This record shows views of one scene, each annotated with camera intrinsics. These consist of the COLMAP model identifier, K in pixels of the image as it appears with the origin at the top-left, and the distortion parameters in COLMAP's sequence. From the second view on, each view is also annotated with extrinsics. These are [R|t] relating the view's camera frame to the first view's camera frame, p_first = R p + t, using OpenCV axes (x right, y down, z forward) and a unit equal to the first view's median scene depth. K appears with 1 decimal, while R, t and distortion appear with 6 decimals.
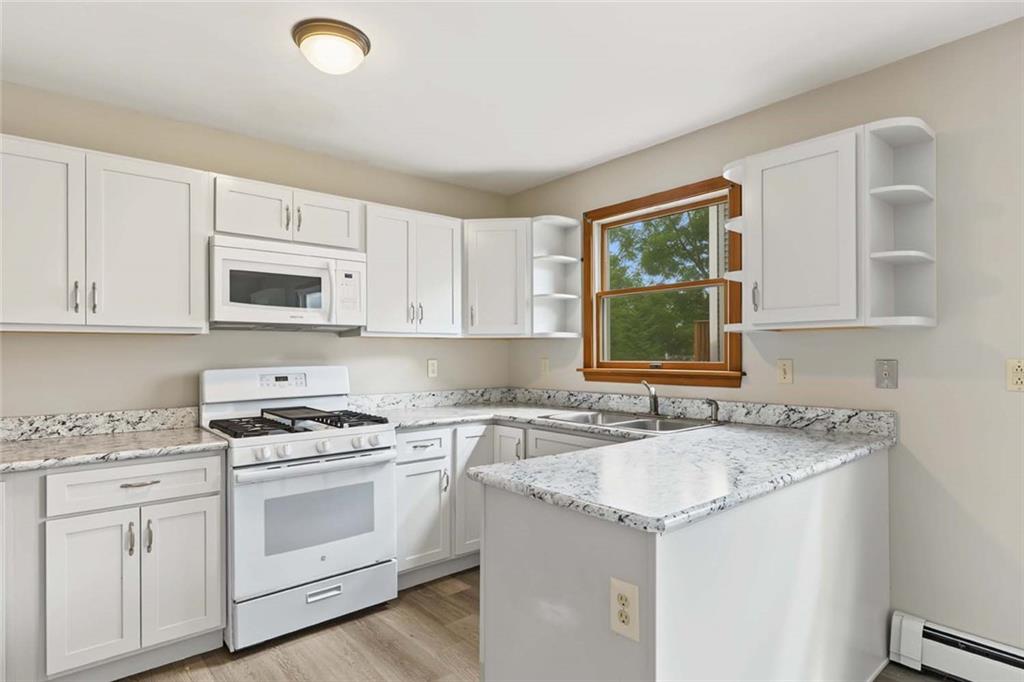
lens RADIAL K [[550.5, 0, 507.4], [0, 550.5, 350.8], [0, 0, 1]] dist [0.005185, -0.000449]
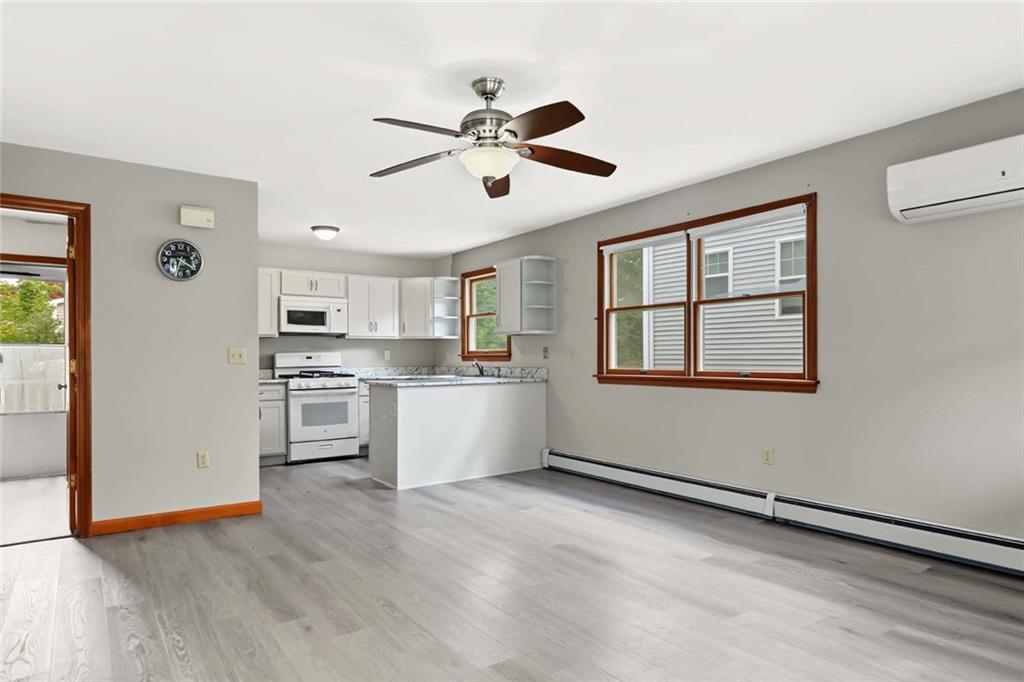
lens RADIAL K [[605.1, 0, 505.0], [0, 605.1, 357.7], [0, 0, 1]] dist [0.023879, 0.000527]
pose [[0.995909, 0.001337, -0.090354, 0.608255], [-0.000736, 0.999977, 0.006677, 0.035760], [0.090361, -0.006583, 0.995887, -1.386015]]
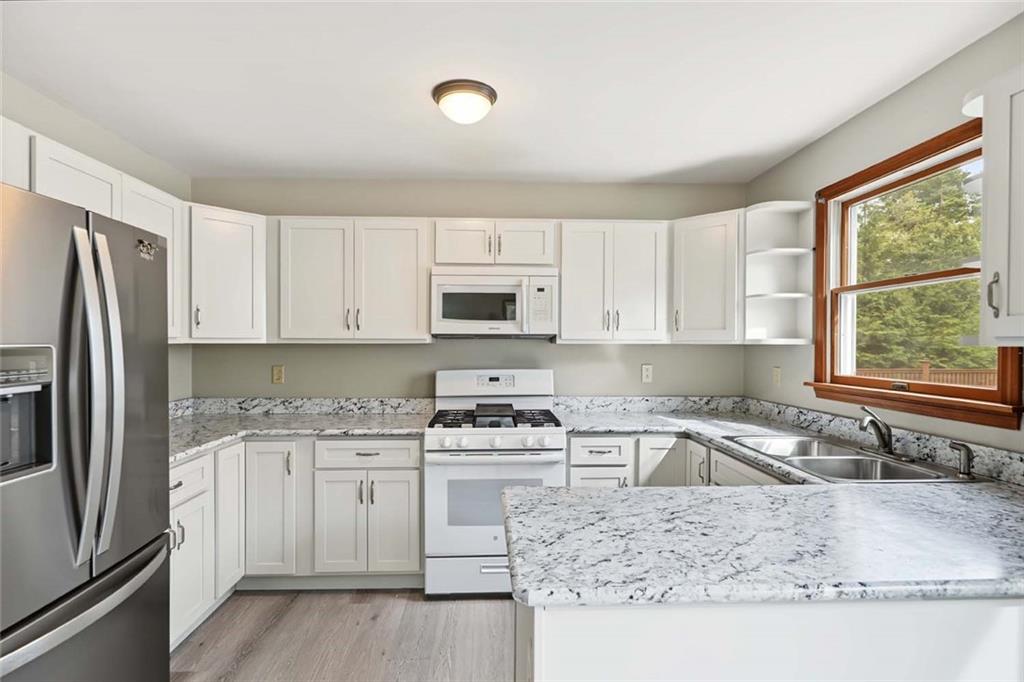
lens RADIAL K [[515.4, 0, 510.1], [0, 515.4, 347.1], [0, 0, 1]] dist [0.007135, 0.000105]
pose [[0.793354, 0.011959, -0.608643, 0.311310], [-0.004468, 0.999894, 0.013822, -0.036562], [0.608744, -0.008247, 0.793324, 0.143865]]
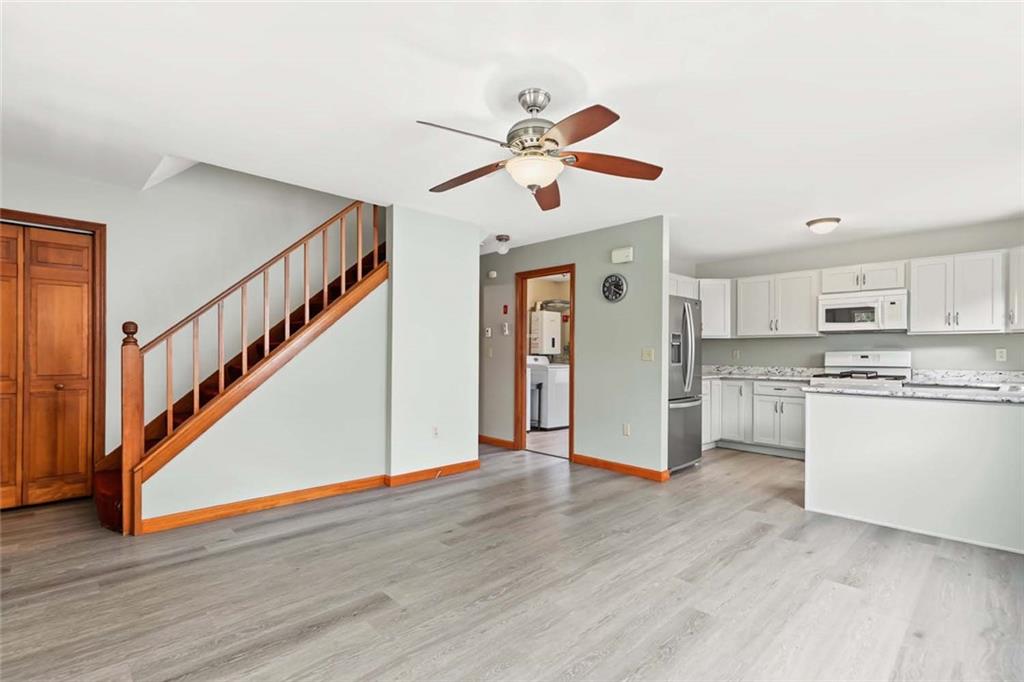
lens RADIAL K [[481.9, 0, 512.7], [0, 481.9, 353.6], [0, 0, 1]] dist [0.014689, -0.000921]
pose [[0.071273, 0.007728, -0.997427, 1.351346], [-0.000370, 0.999970, 0.007721, 0.026565], [0.997457, -0.000181, 0.071274, -0.443395]]
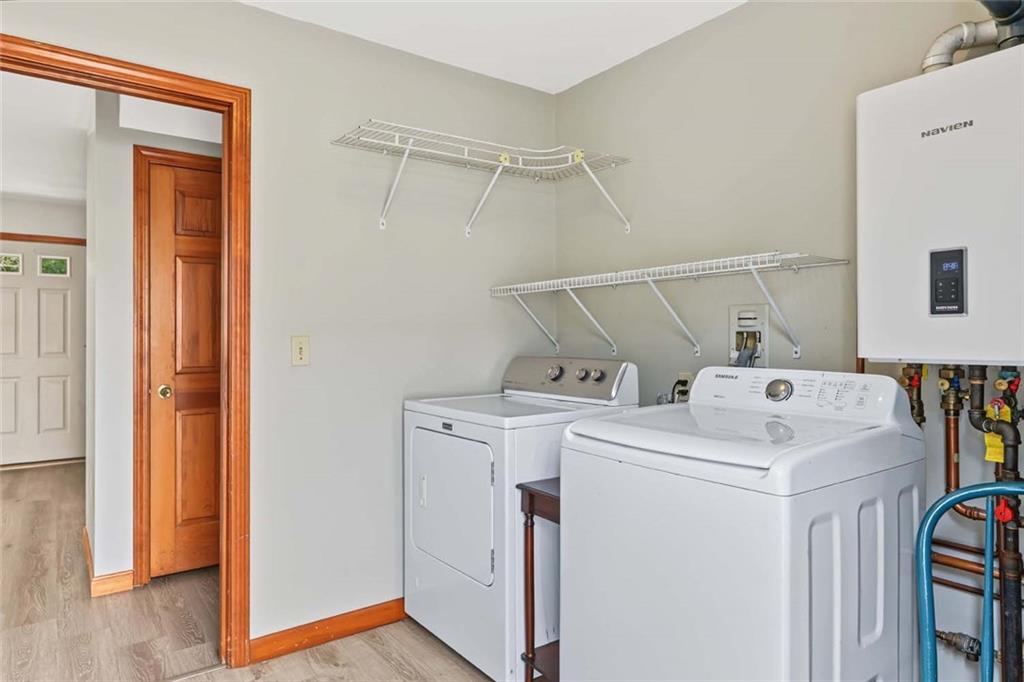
lens RADIAL K [[605.1, 0, 515.5], [0, 605.1, 336.8], [0, 0, 1]] dist [0.023879, 0.000527]
pose [[-0.998599, 0.004602, 0.052723, -1.108402], [0.004221, 0.999964, -0.007340, 0.031203], [-0.052755, -0.007107, -0.998582, 0.509537]]
